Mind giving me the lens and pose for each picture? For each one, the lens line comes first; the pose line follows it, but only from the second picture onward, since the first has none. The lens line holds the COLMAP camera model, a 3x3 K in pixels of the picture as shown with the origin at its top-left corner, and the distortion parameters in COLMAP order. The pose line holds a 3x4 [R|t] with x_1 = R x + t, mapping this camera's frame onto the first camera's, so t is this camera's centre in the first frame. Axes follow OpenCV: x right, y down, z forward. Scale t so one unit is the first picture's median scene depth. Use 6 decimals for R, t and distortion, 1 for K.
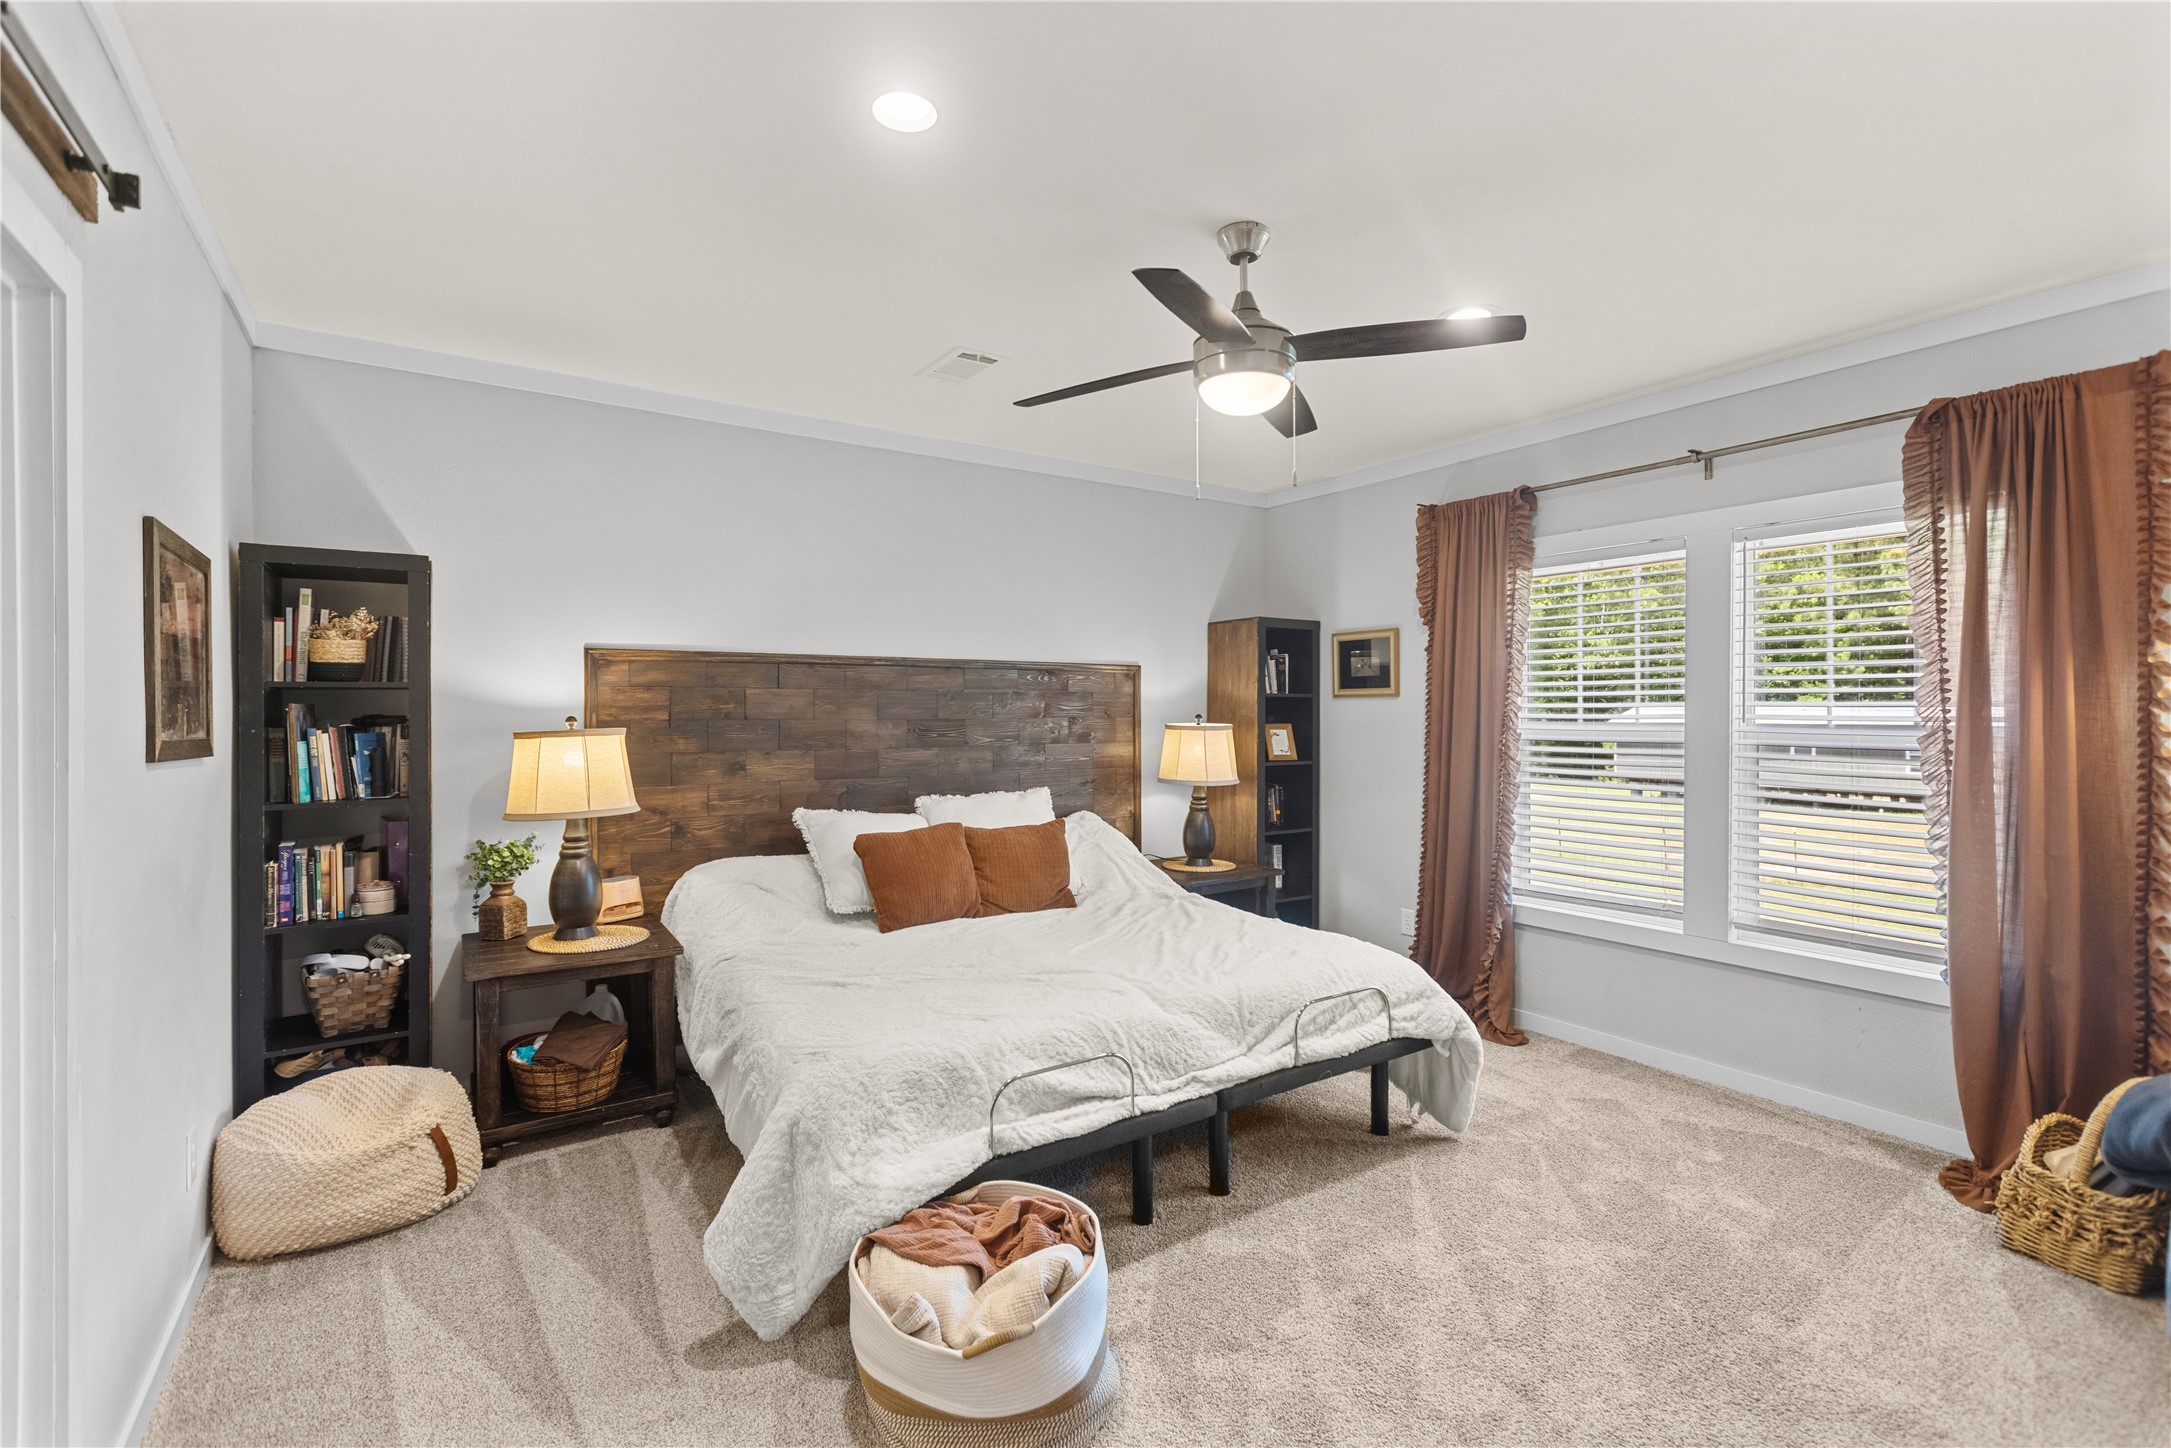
lens RADIAL K [[970.2, 0, 1083.2], [0, 970.2, 713.0], [0, 0, 1]] dist [-0.004261, 0.000182]
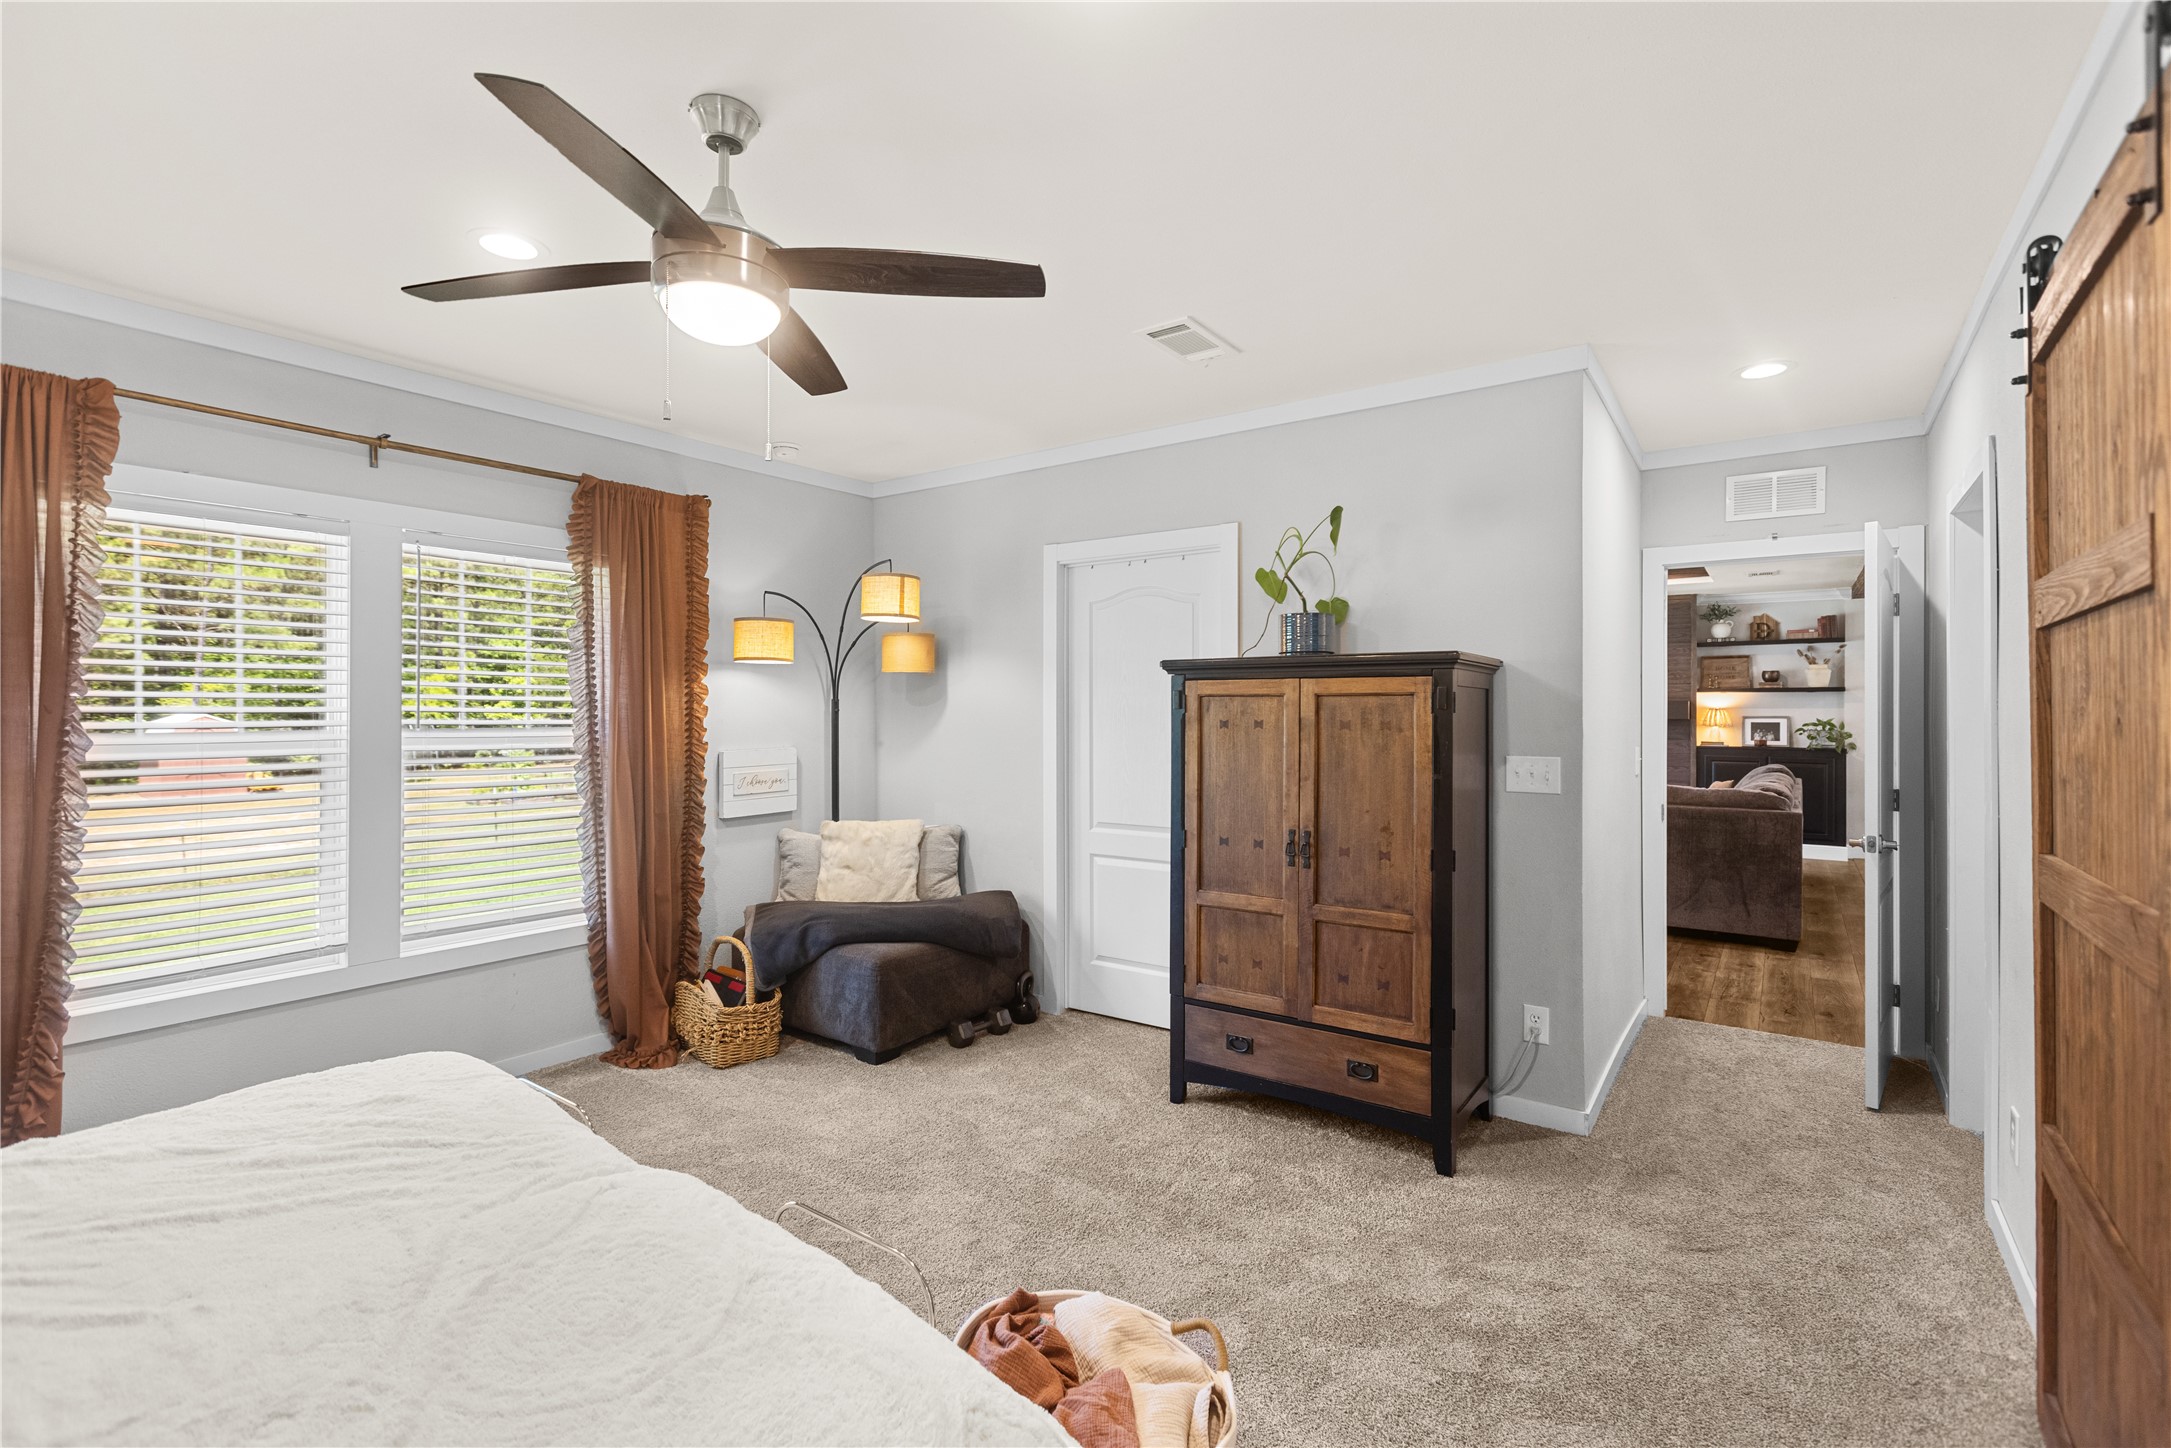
lens RADIAL K [[970.2, 0, 1072.4], [0, 970.2, 709.4], [0, 0, 1]] dist [-0.004261, 0.000182]
pose [[-0.339054, 0.006693, 0.940743, -0.471230], [0.004620, 0.999974, -0.005450, -0.000914], [-0.940756, 0.002499, -0.339076, 0.708877]]
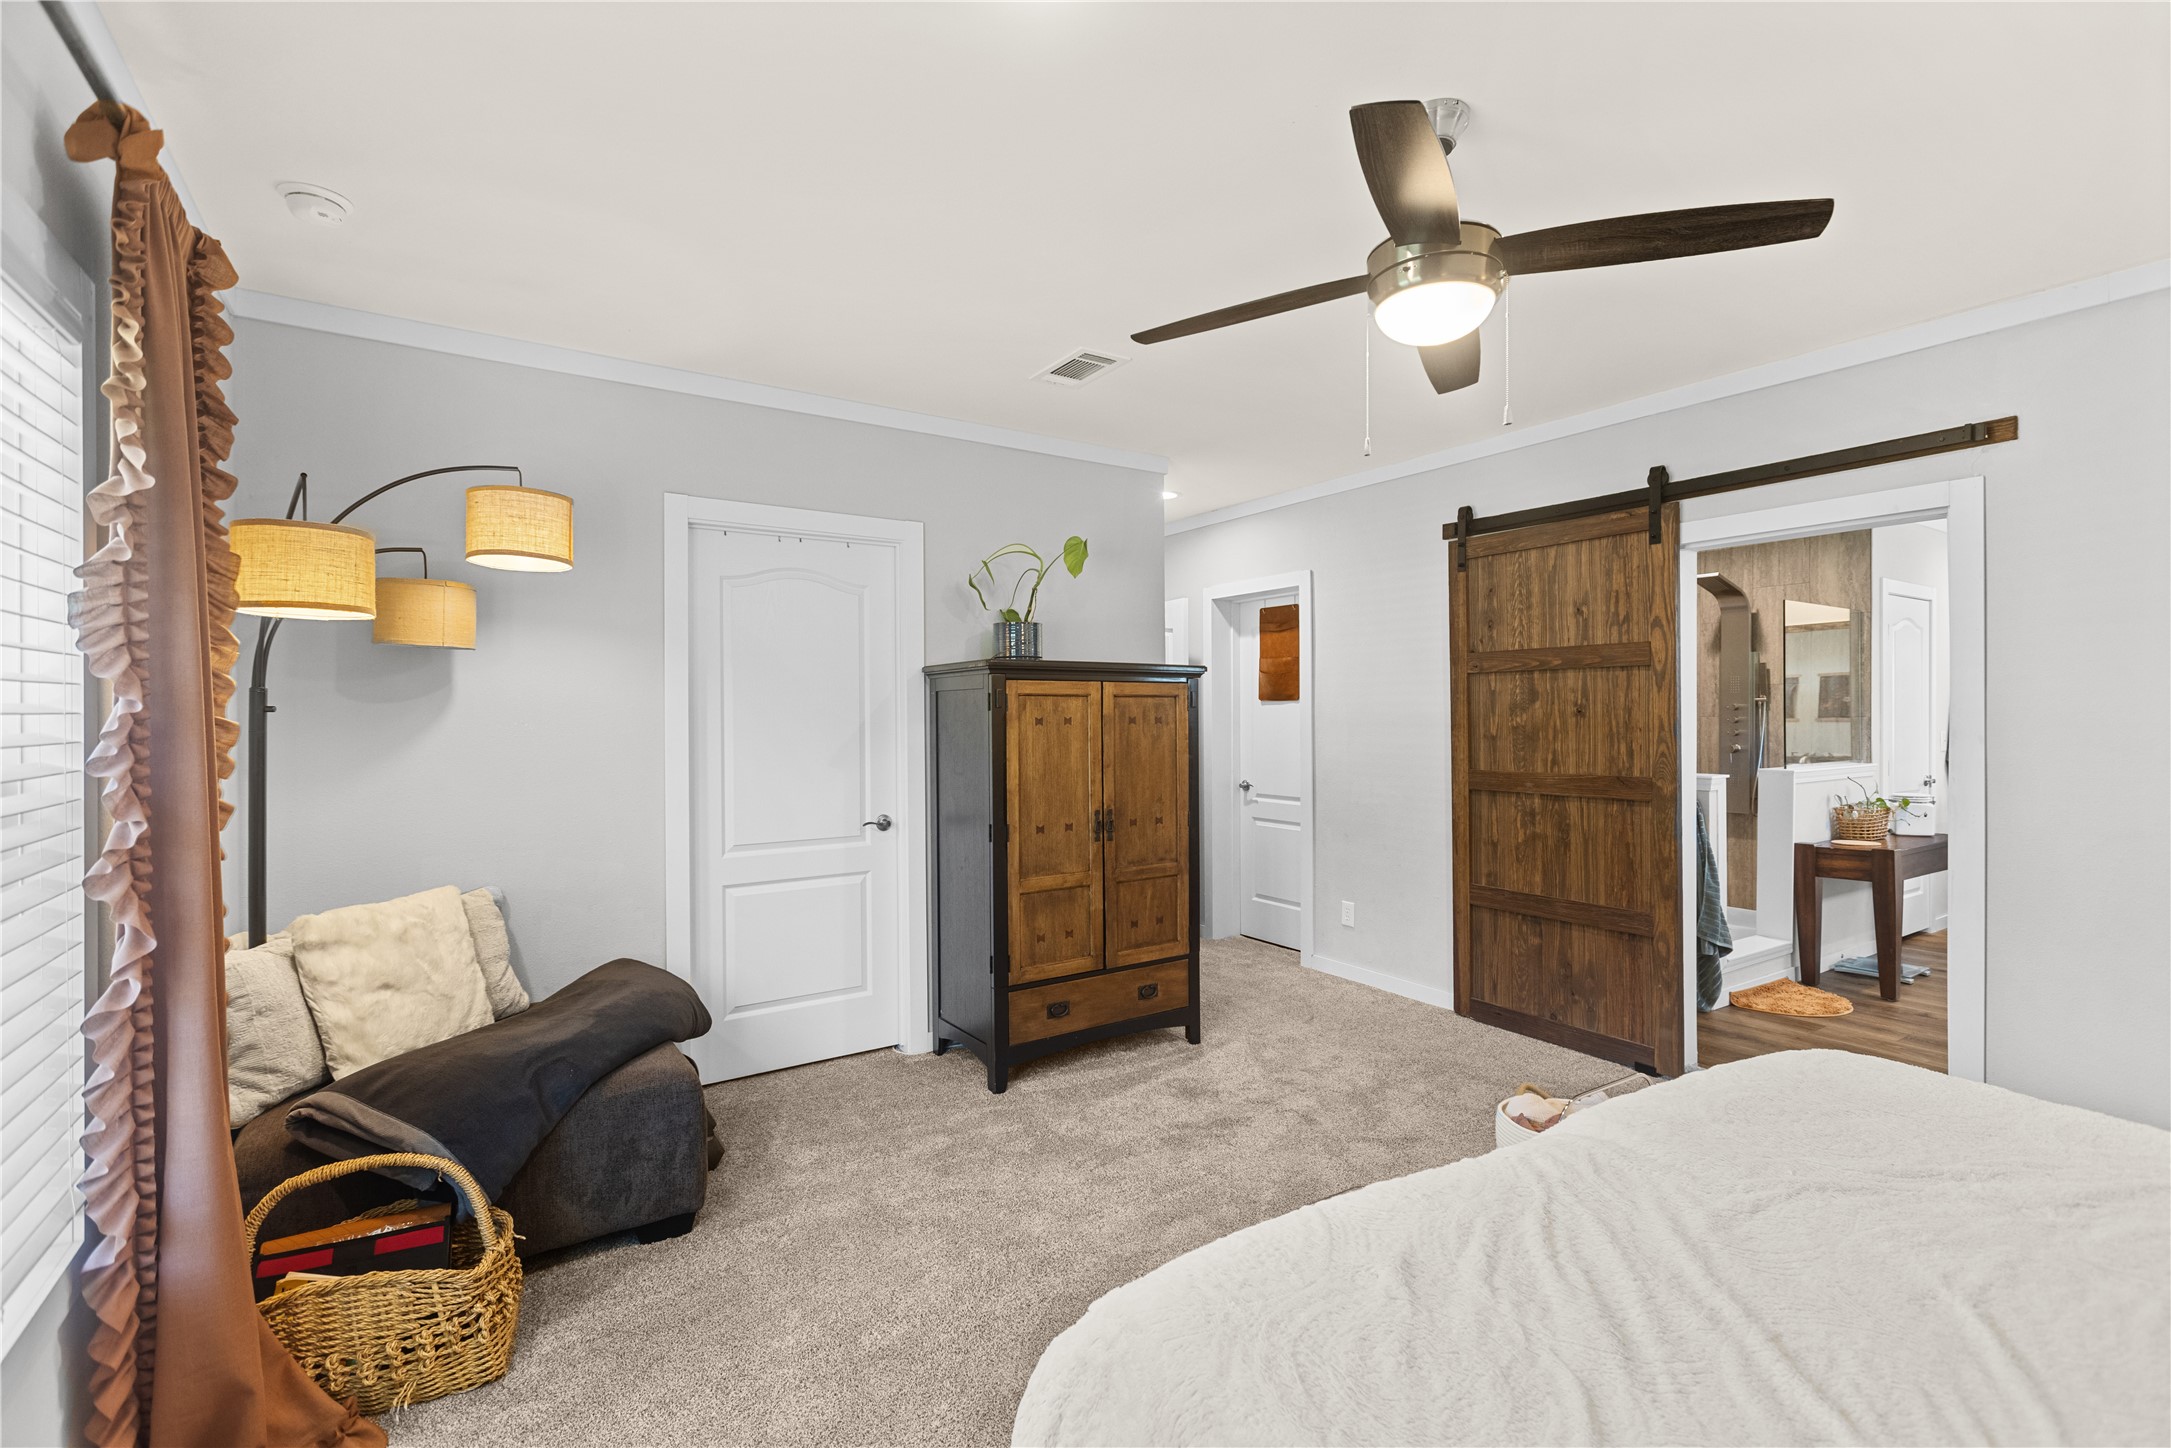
lens RADIAL K [[970.2, 0, 1081.3], [0, 970.2, 723.8], [0, 0, 1]] dist [-0.004261, 0.000182]
pose [[-0.999781, 0.009223, 0.018809, 0.308100], [0.009487, 0.999856, 0.014040, -0.002326], [-0.018677, 0.014215, -0.999725, 1.270829]]
